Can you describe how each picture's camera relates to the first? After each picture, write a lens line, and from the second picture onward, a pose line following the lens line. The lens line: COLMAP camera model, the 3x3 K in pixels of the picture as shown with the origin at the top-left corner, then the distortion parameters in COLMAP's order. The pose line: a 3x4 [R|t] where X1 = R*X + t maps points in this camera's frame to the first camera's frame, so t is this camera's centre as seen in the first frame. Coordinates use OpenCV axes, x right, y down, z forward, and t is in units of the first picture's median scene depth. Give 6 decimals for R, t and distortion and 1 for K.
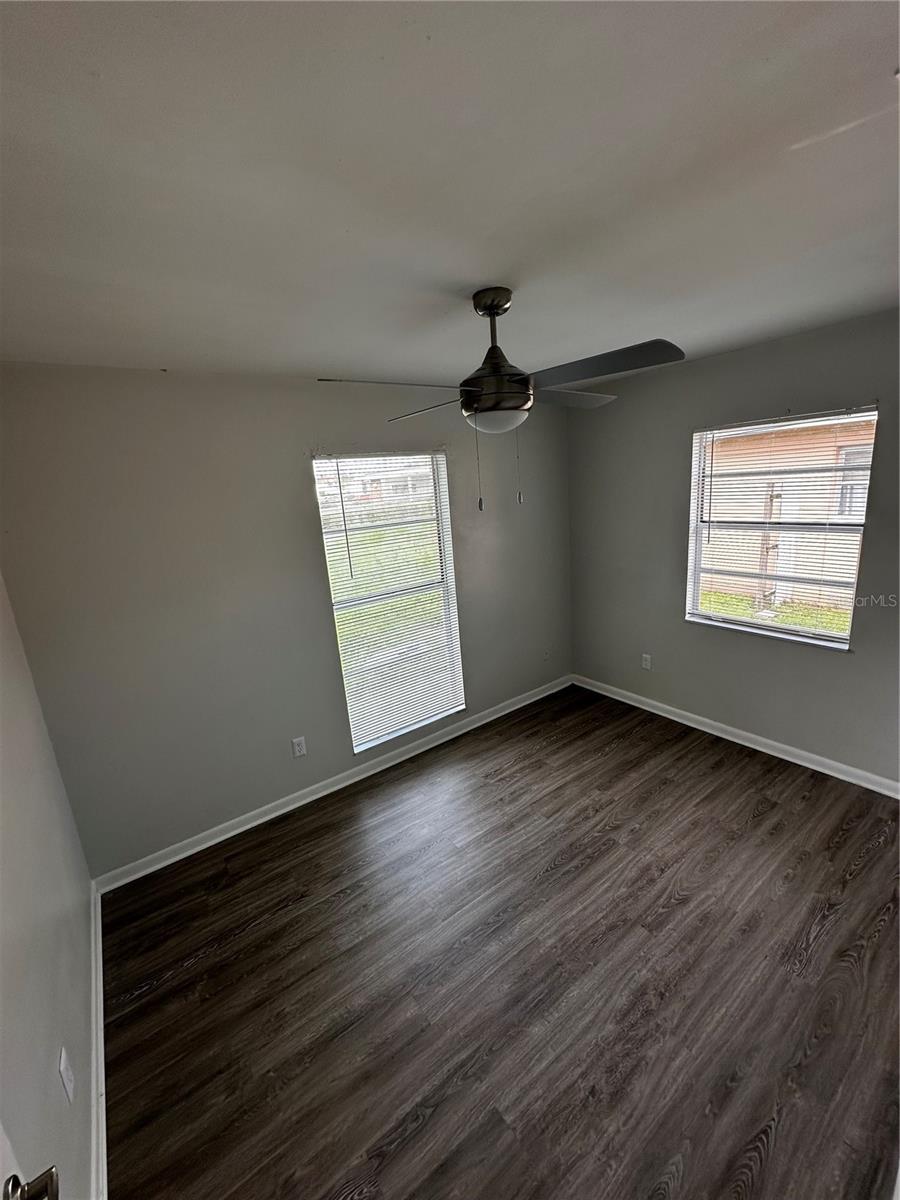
lens RADIAL K [[477.7, 0, 449.9], [0, 477.7, 599.7], [0, 0, 1]] dist [-0.001416, -0.000216]
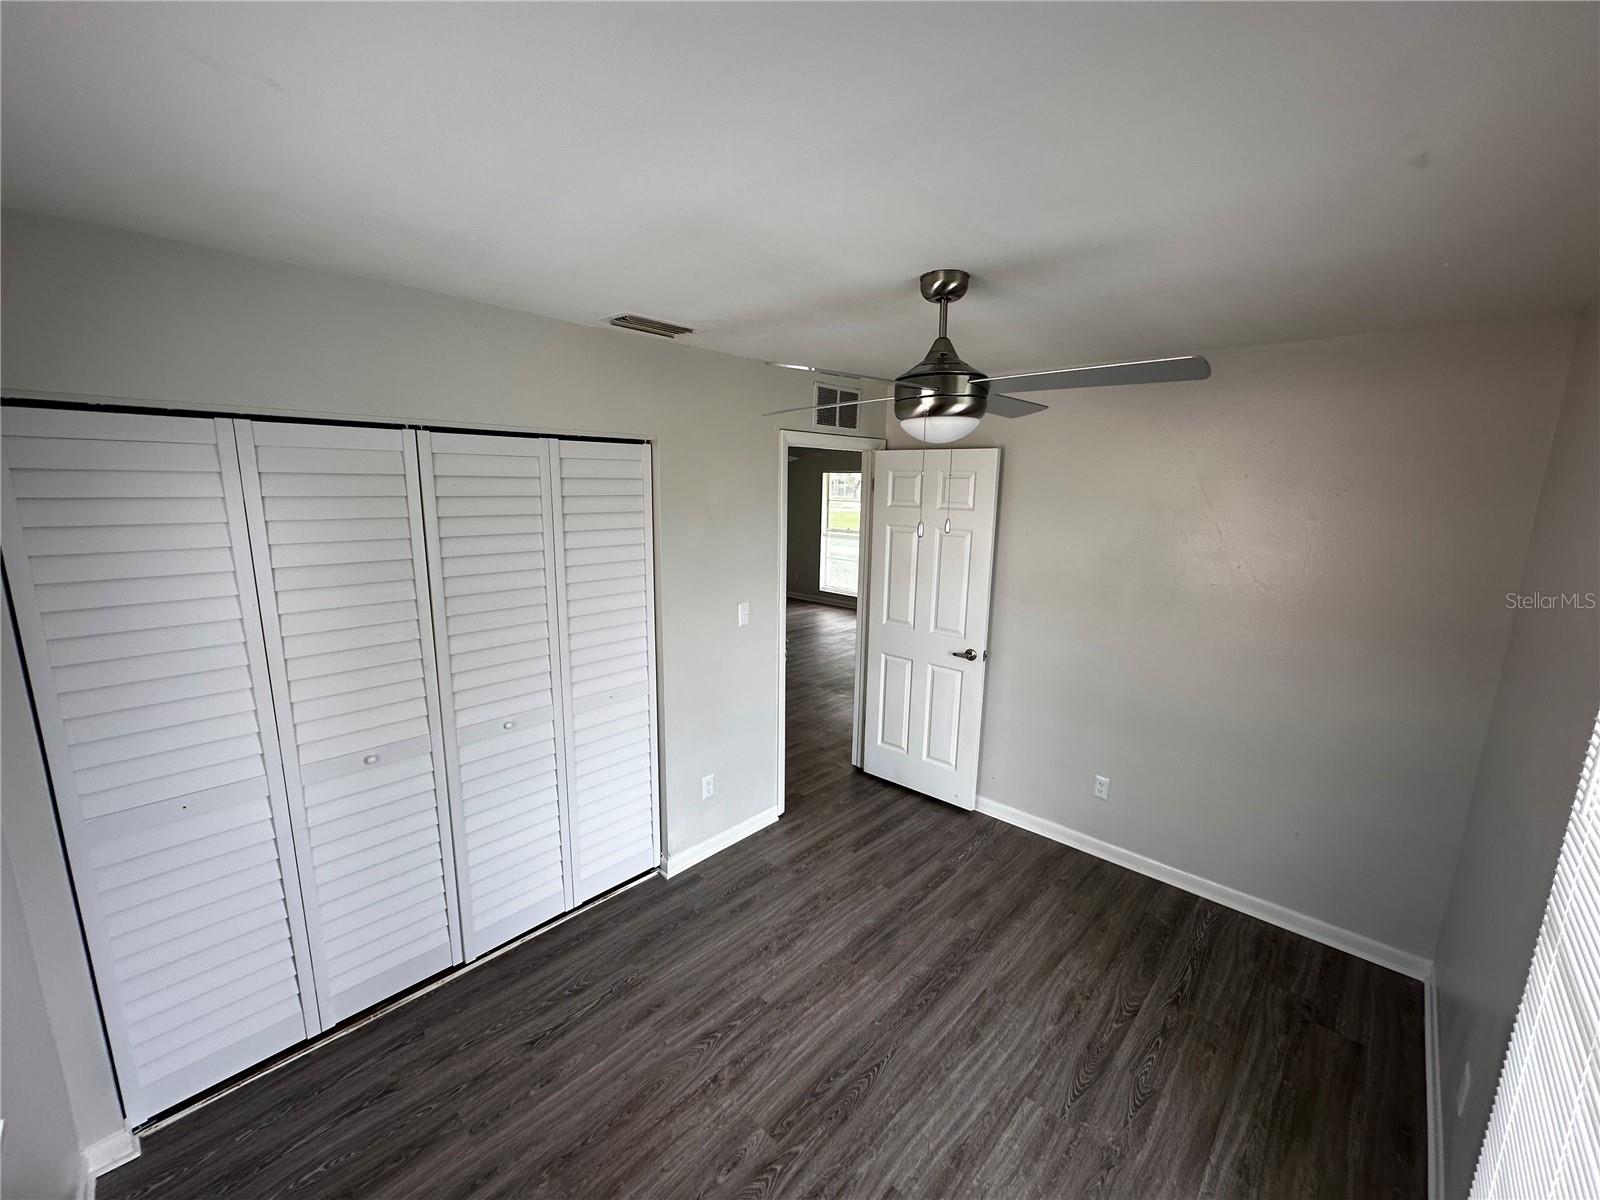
lens RADIAL K [[637.0, 0, 808.1], [0, 637.0, 602.1], [0, 0, 1]] dist [-0.001416, -0.000216]
pose [[-0.979107, 0.100300, -0.176887, 0.442412], [0.015123, 0.903395, 0.428543, -0.476355], [0.202782, 0.416914, -0.886037, 1.684346]]
